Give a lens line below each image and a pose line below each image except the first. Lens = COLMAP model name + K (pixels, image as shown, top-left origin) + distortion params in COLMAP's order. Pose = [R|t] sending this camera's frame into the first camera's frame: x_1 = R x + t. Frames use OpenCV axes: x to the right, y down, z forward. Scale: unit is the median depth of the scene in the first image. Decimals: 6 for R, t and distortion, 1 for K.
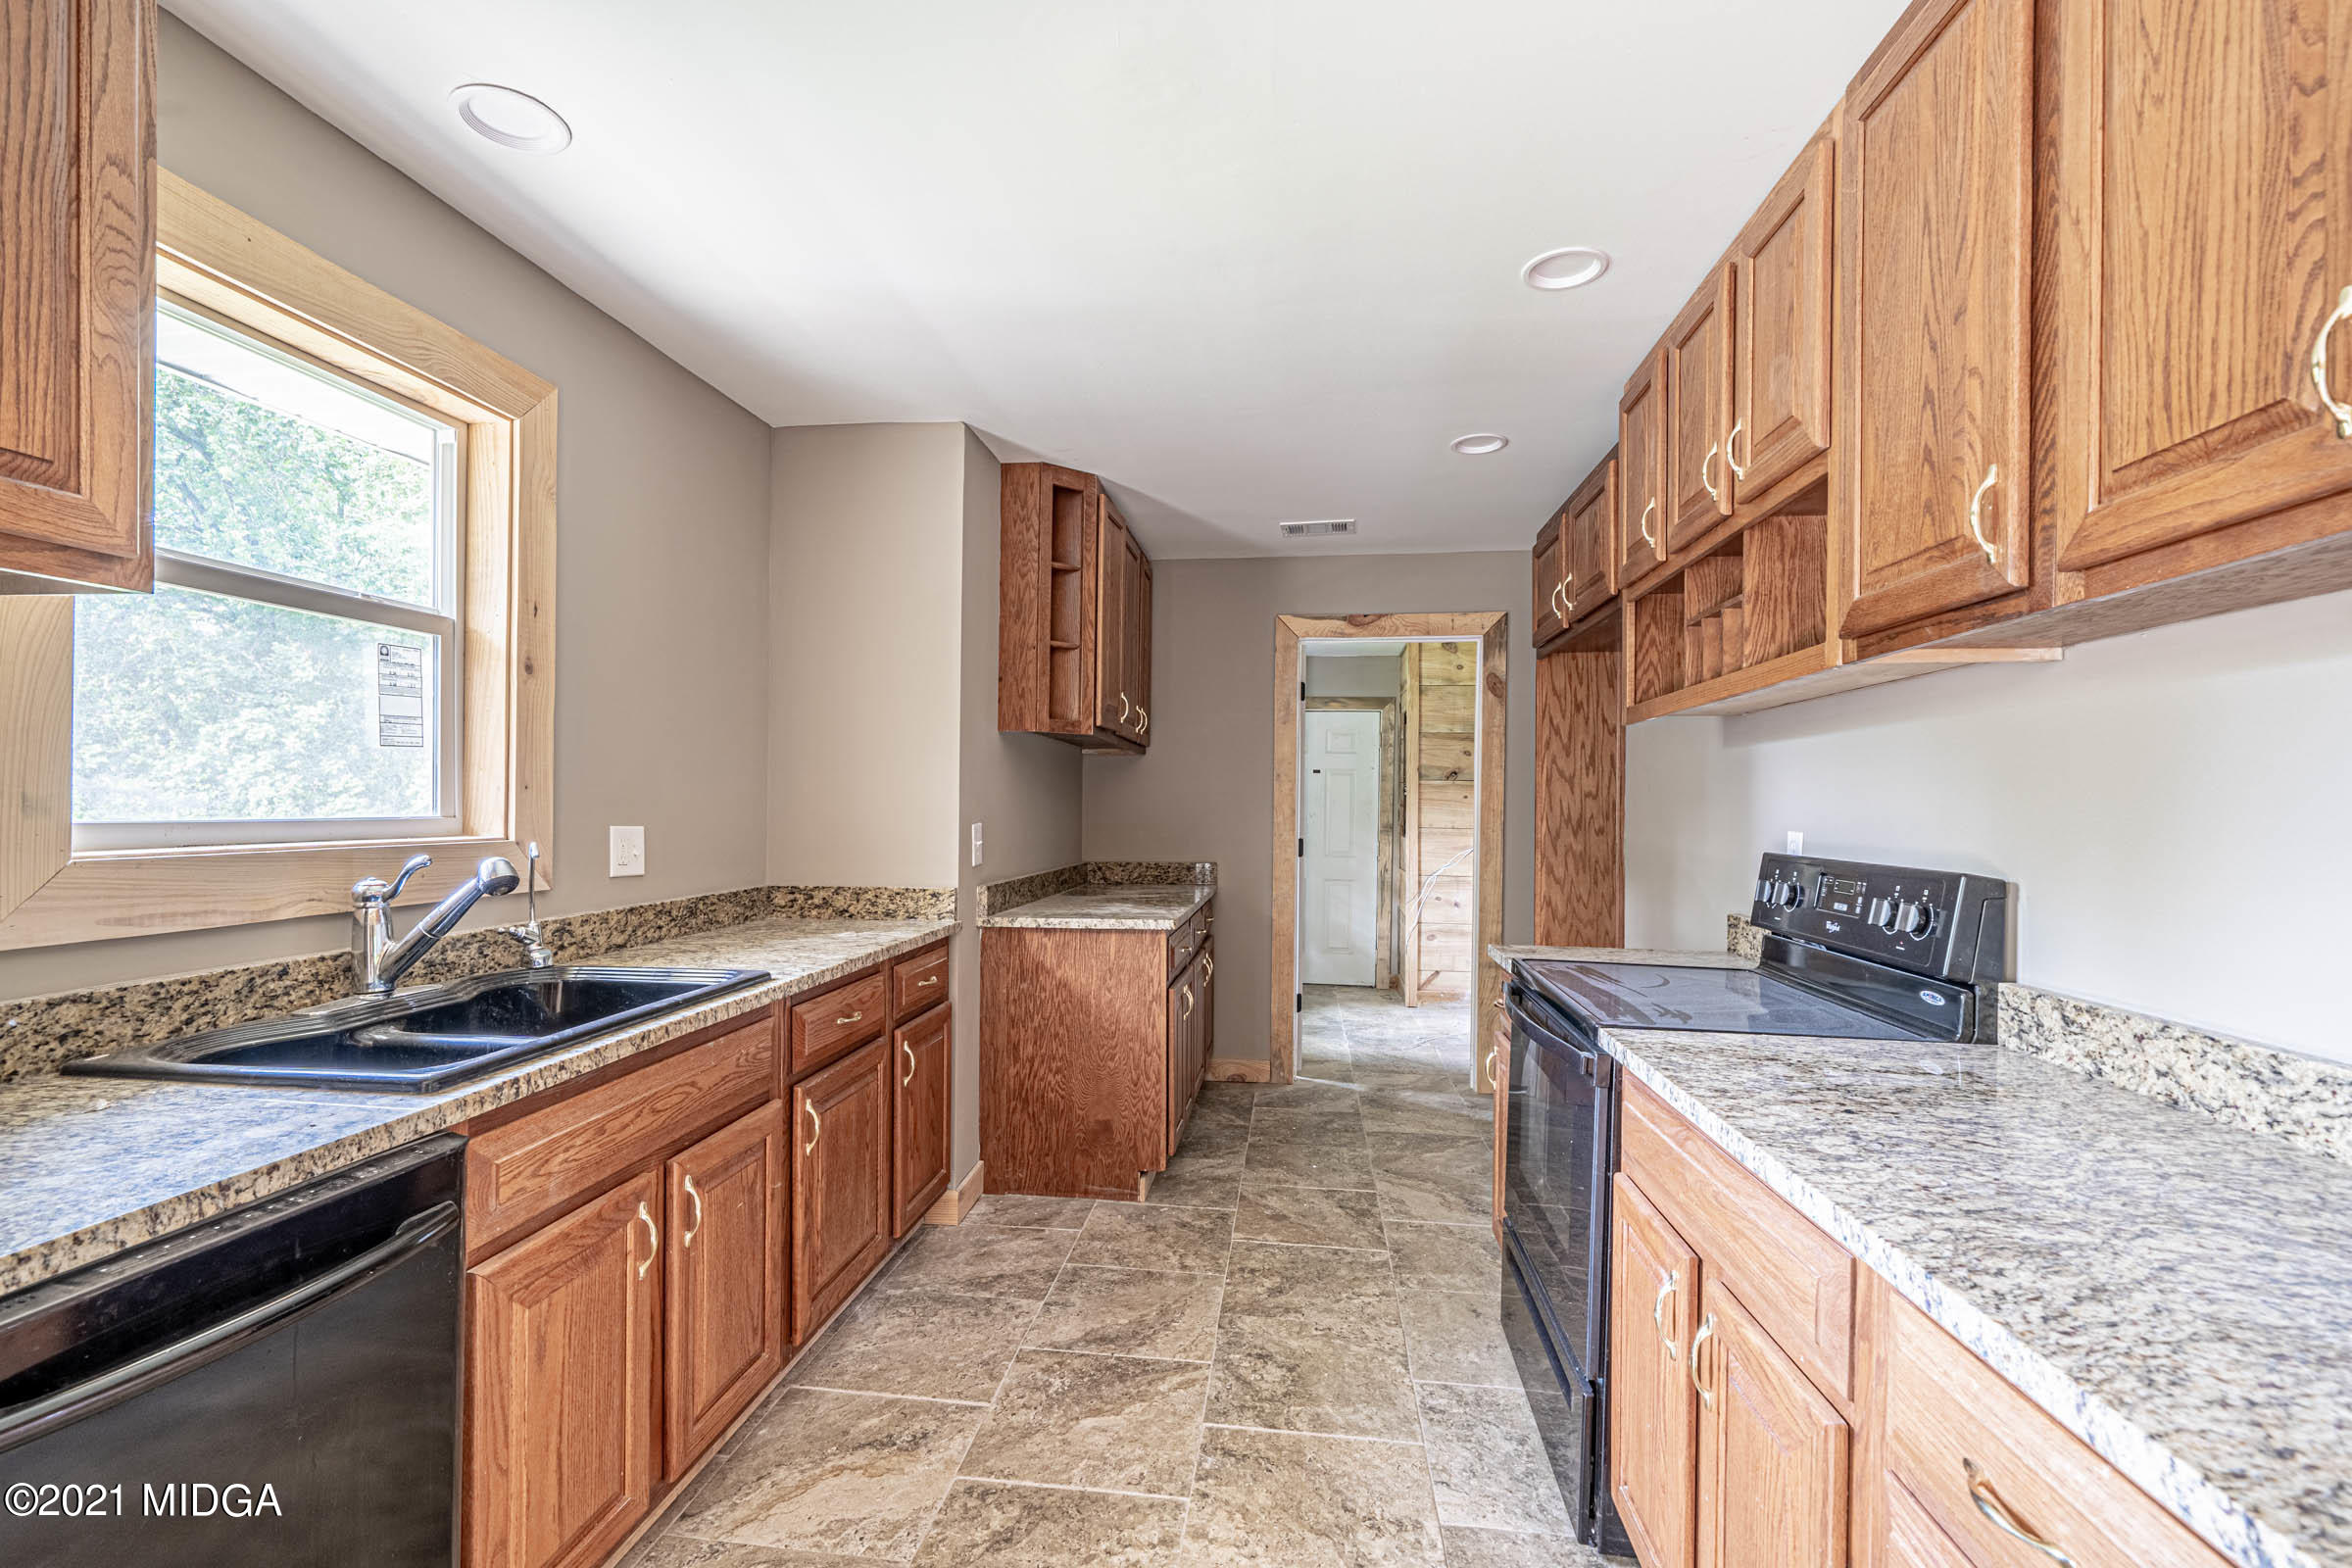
lens RADIAL K [[993.8, 0, 1170.5], [0, 993.8, 801.5], [0, 0, 1]] dist [-0.013843, 0.000097]
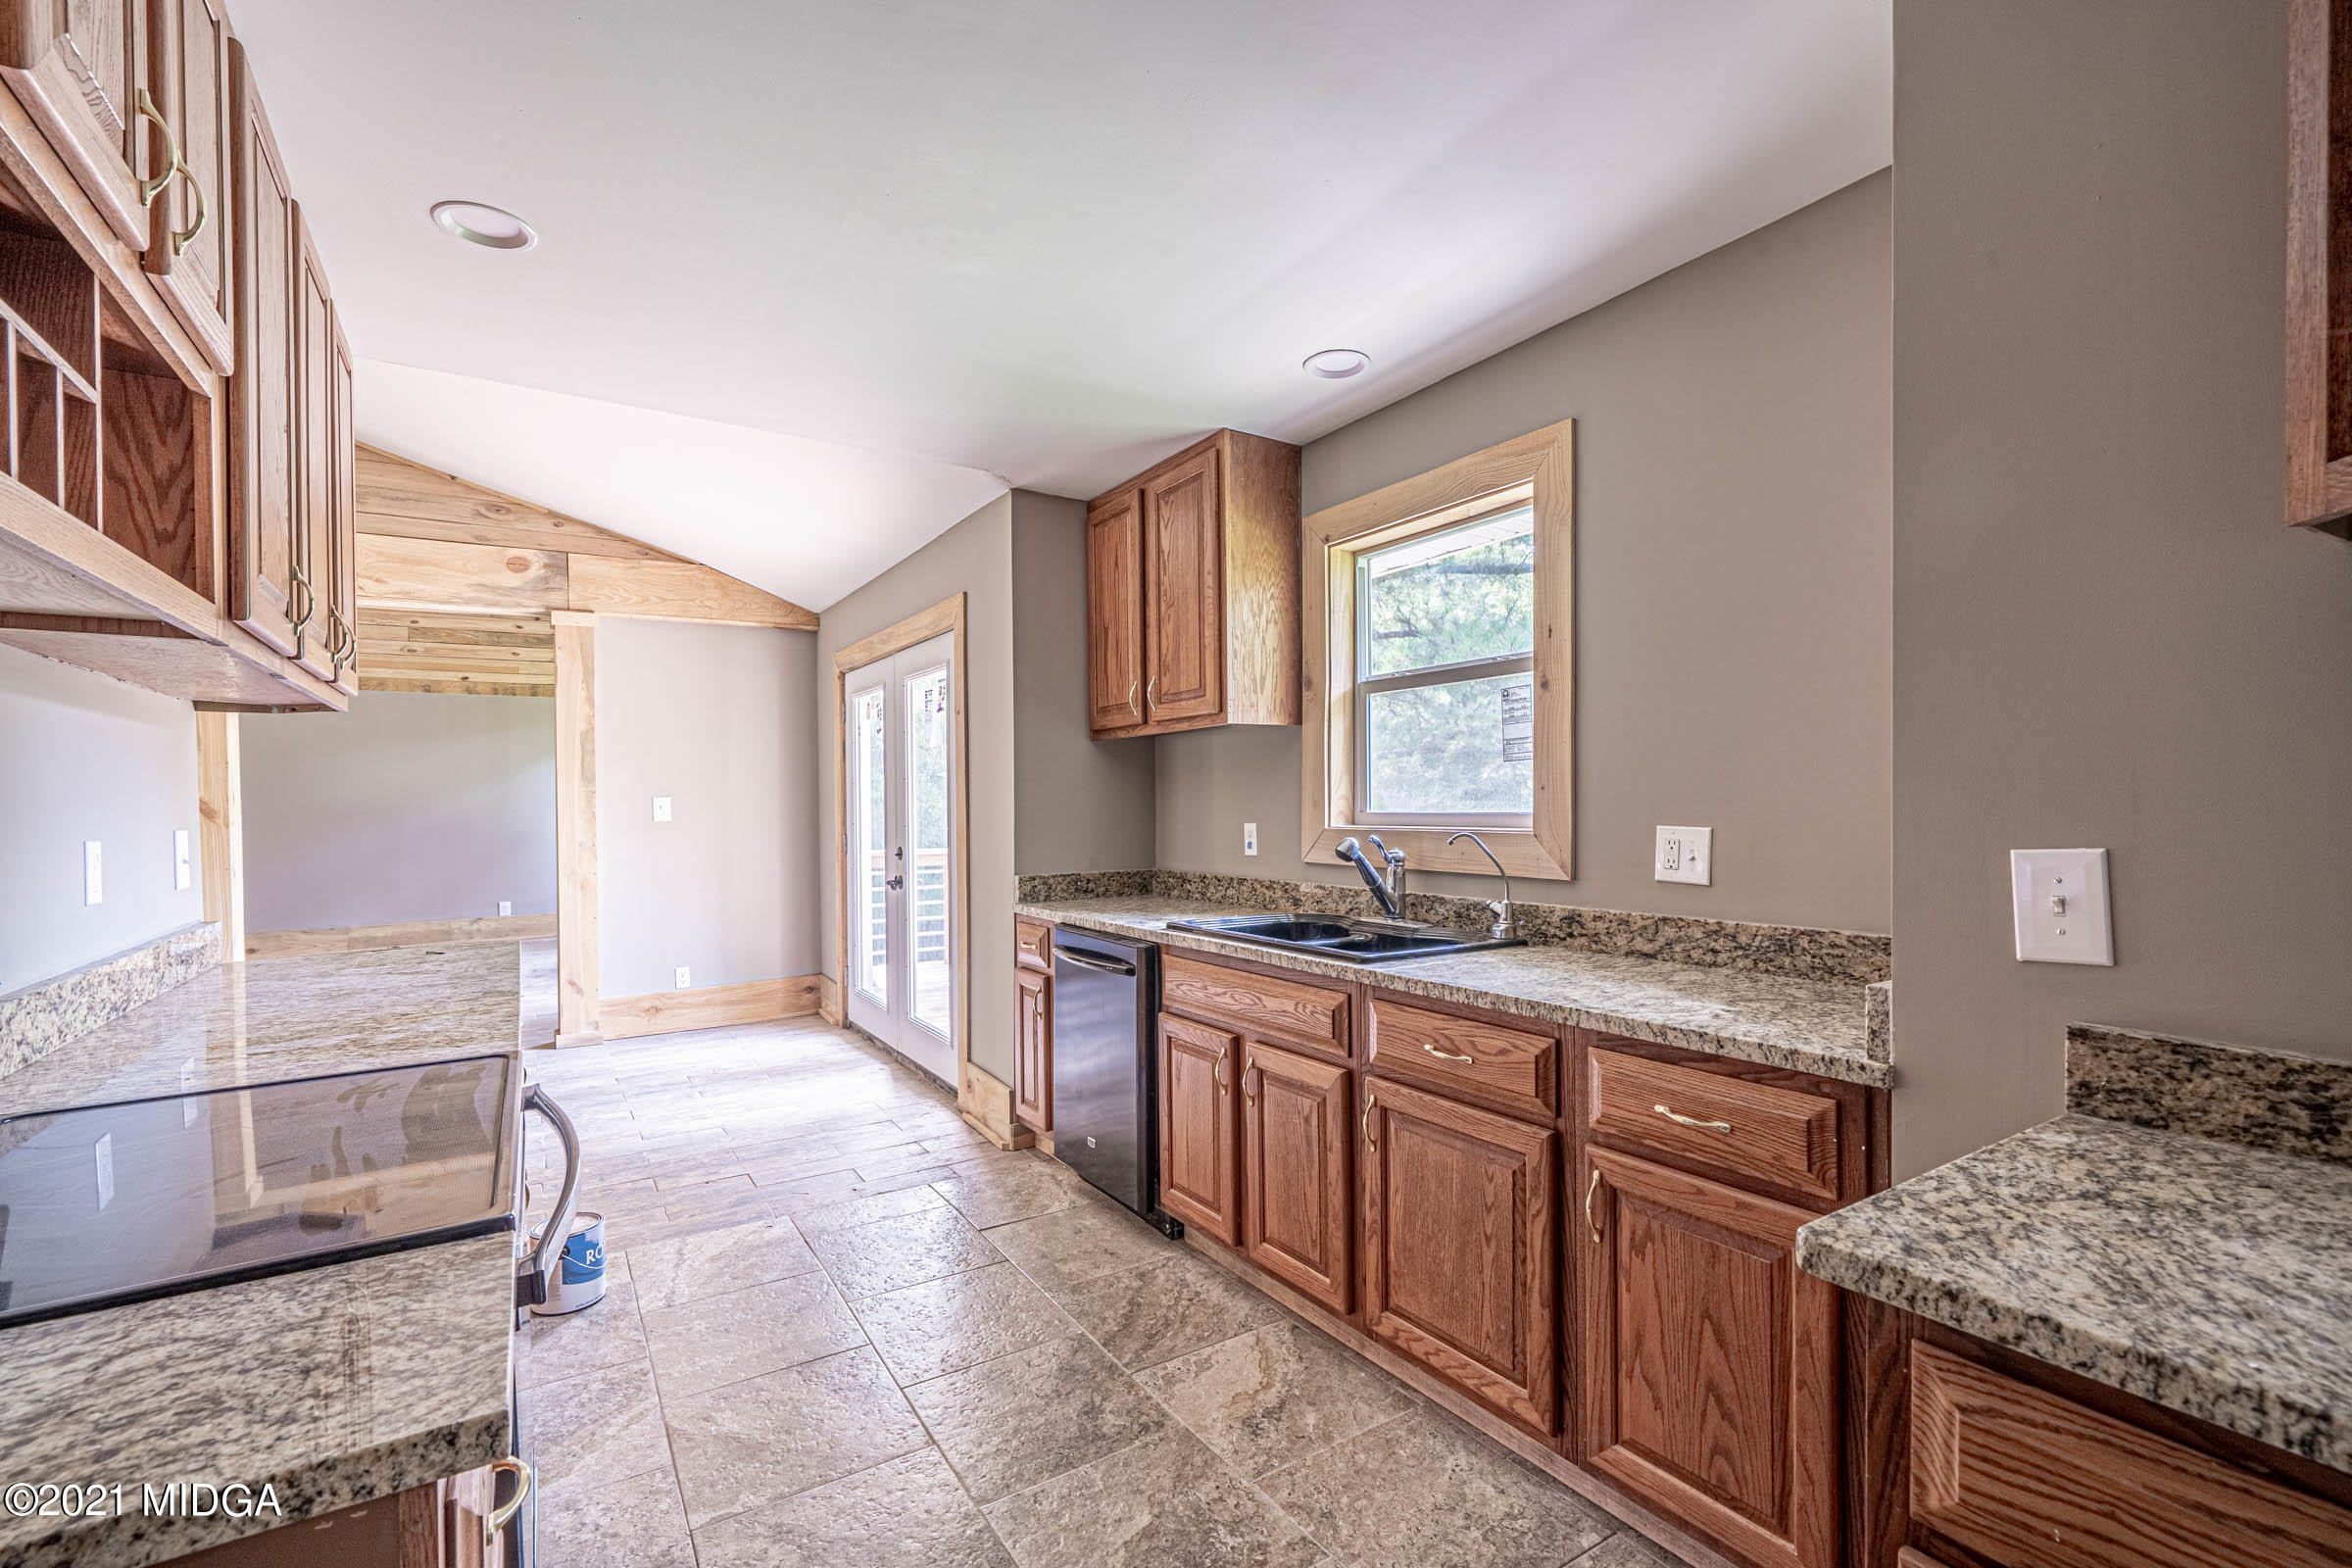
lens RADIAL K [[993.8, 0, 1170.1], [0, 993.8, 798.2], [0, 0, 1]] dist [-0.013843, 0.000097]
pose [[-0.756591, -0.003199, -0.653881, 0.393956], [0.003788, 0.999950, -0.009276, 0.005986], [0.653878, -0.009495, -0.756541, 1.421848]]
